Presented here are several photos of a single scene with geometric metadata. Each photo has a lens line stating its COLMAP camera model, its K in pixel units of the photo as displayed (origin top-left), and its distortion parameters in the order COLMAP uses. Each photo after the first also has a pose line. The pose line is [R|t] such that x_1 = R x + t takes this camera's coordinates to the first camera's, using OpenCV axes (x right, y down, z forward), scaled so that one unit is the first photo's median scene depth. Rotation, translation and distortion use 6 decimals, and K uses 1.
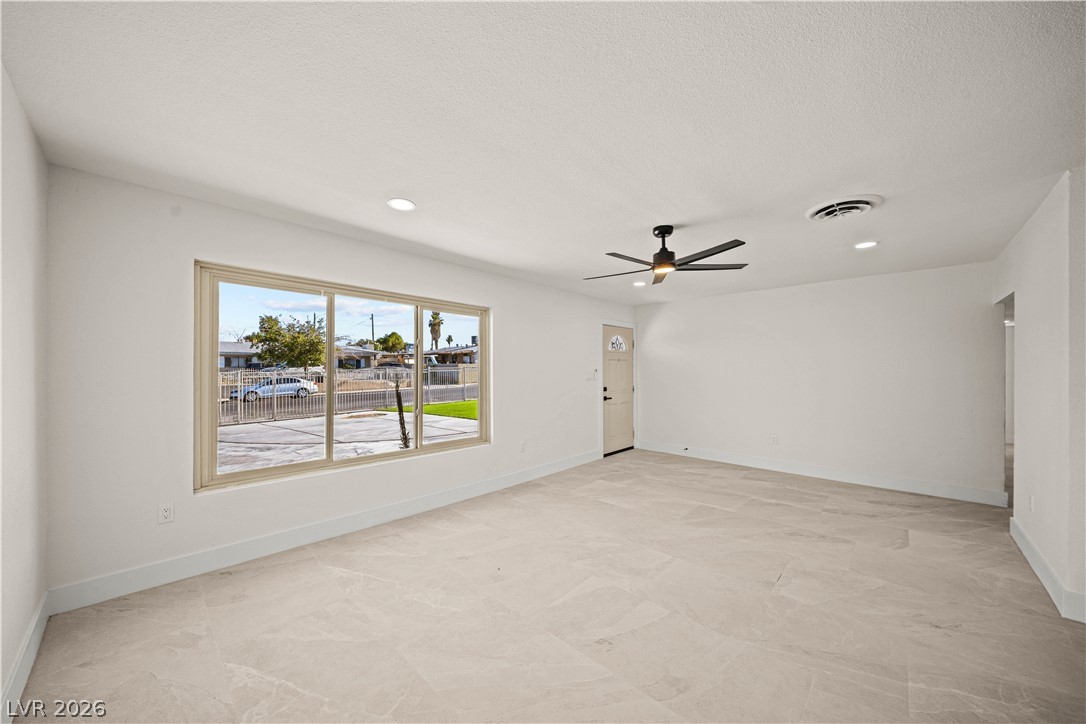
lens RADIAL K [[382.0, 0, 539.7], [0, 382.0, 367.7], [0, 0, 1]] dist [0.002556, -0.000611]
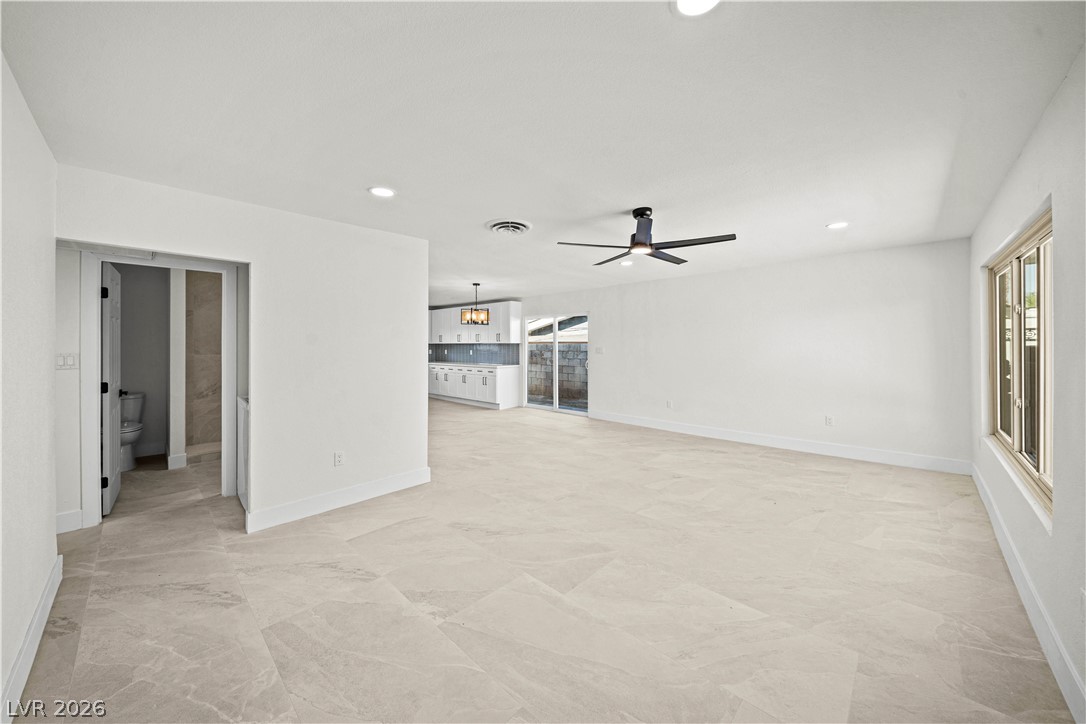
lens RADIAL K [[382.0, 0, 542.5], [0, 382.0, 344.5], [0, 0, 1]] dist [0.002556, -0.000611]
pose [[-0.999998, 0.001473, 0.001298, 0.539048], [0.001470, 0.999996, -0.002525, 0.000460], [-0.001302, -0.002523, -0.999996, 1.847887]]
